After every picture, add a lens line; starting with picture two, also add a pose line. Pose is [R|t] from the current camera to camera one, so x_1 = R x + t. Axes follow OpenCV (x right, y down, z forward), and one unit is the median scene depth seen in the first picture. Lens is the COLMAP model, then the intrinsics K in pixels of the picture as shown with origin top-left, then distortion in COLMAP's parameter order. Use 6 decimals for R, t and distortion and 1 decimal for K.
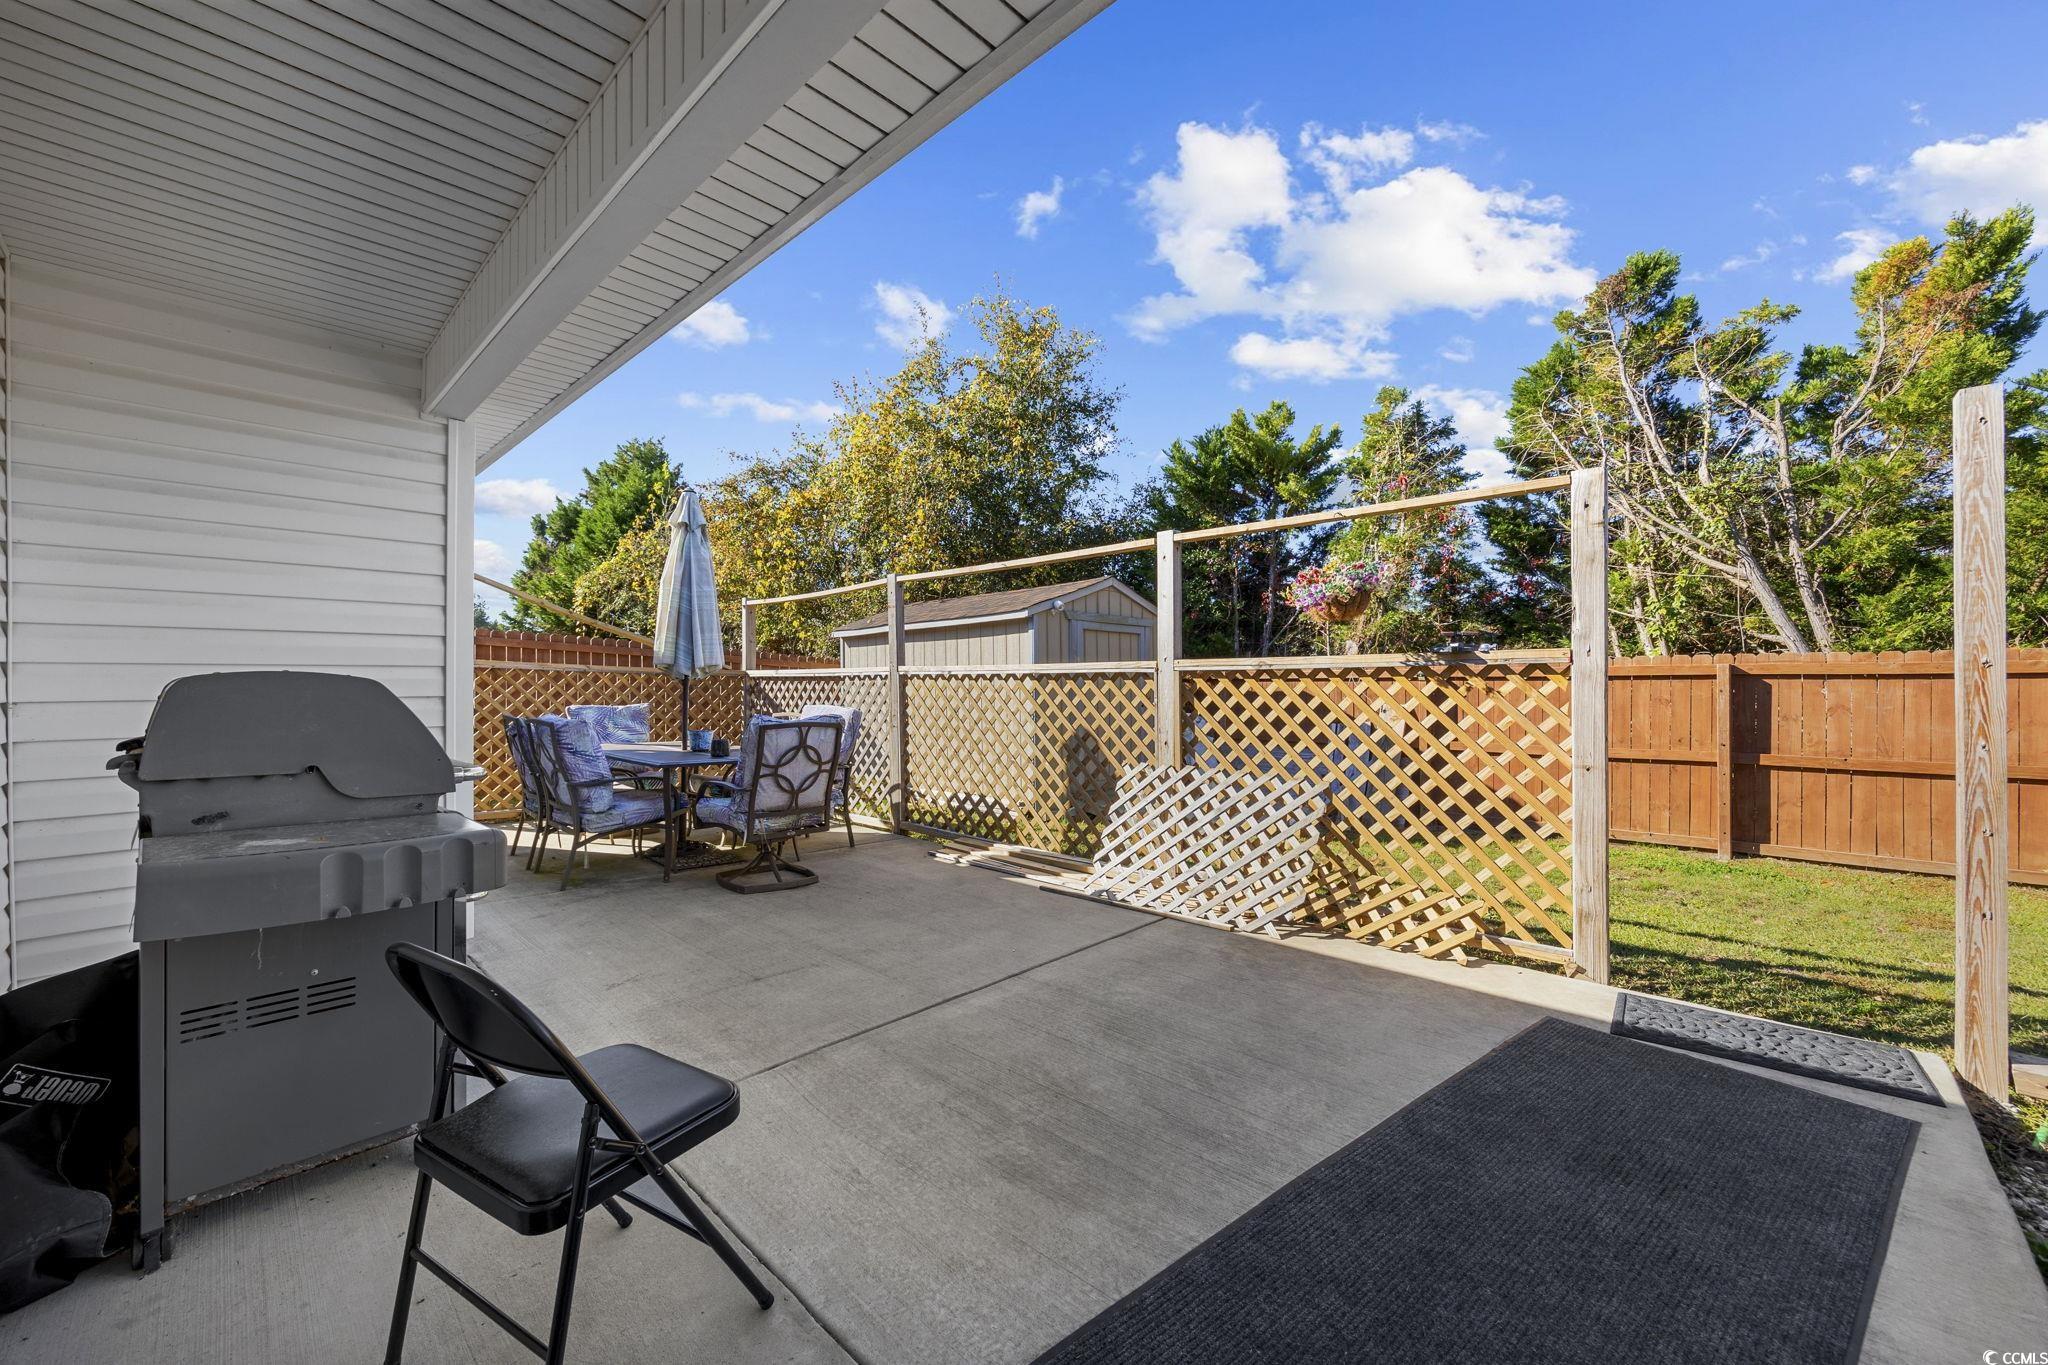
lens RADIAL K [[801.3, 0, 1037.4], [0, 801.3, 671.8], [0, 0, 1]] dist [-0.003327, -0.000141]
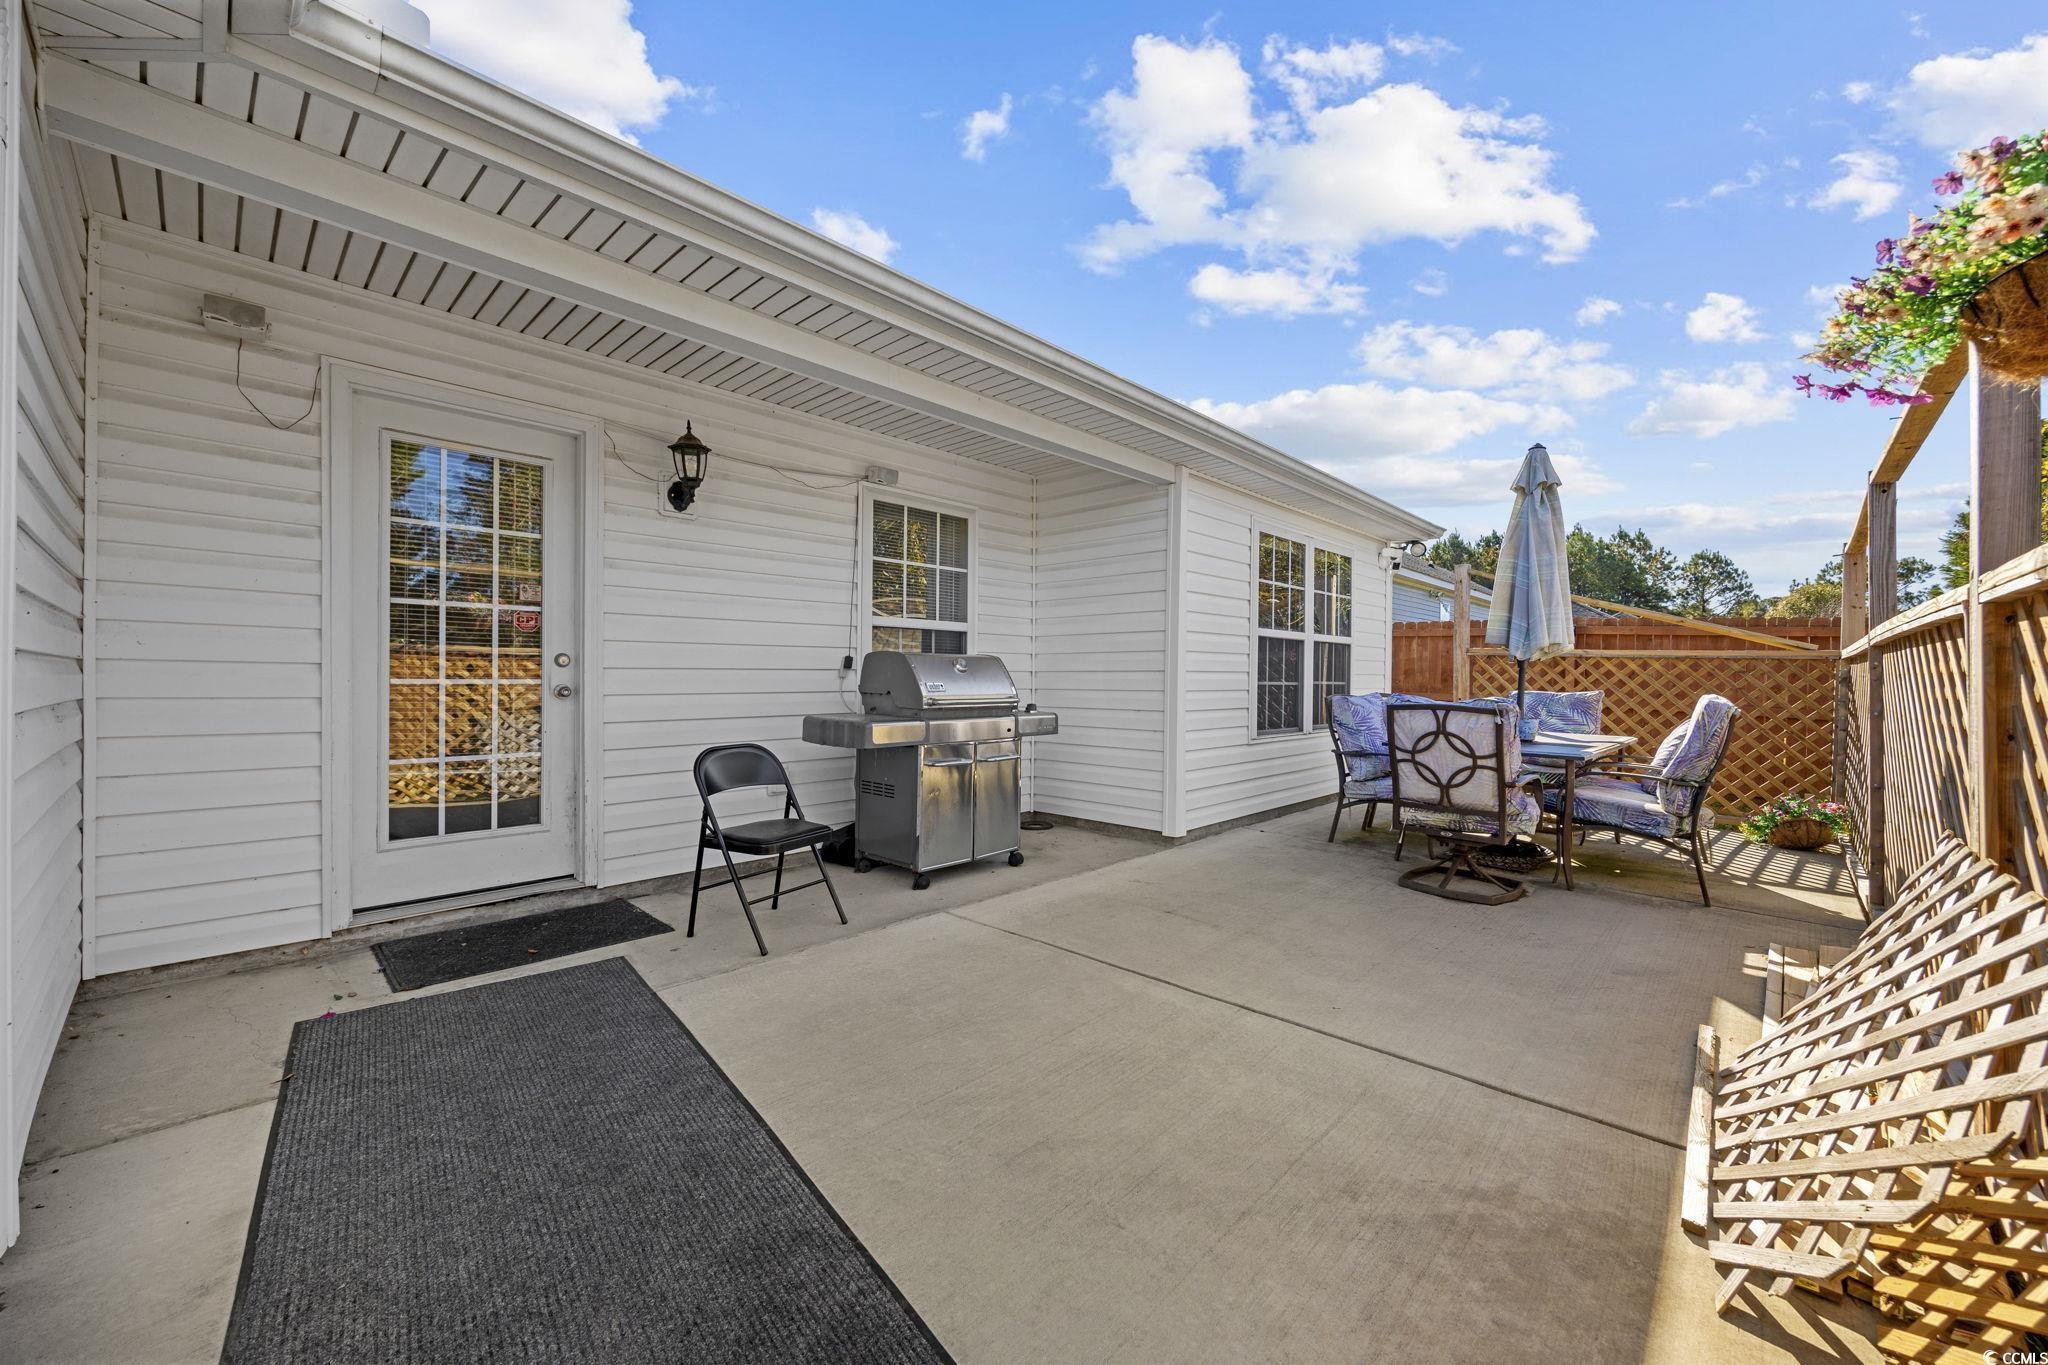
lens RADIAL K [[801.3, 0, 1037.4], [0, 801.3, 671.8], [0, 0, 1]] dist [-0.003327, -0.000141]
pose [[-0.007632, -0.006250, -0.999951, 0.740923], [0.004546, 0.999970, -0.006285, 0.040416], [0.999961, -0.004594, -0.007603, 0.752256]]
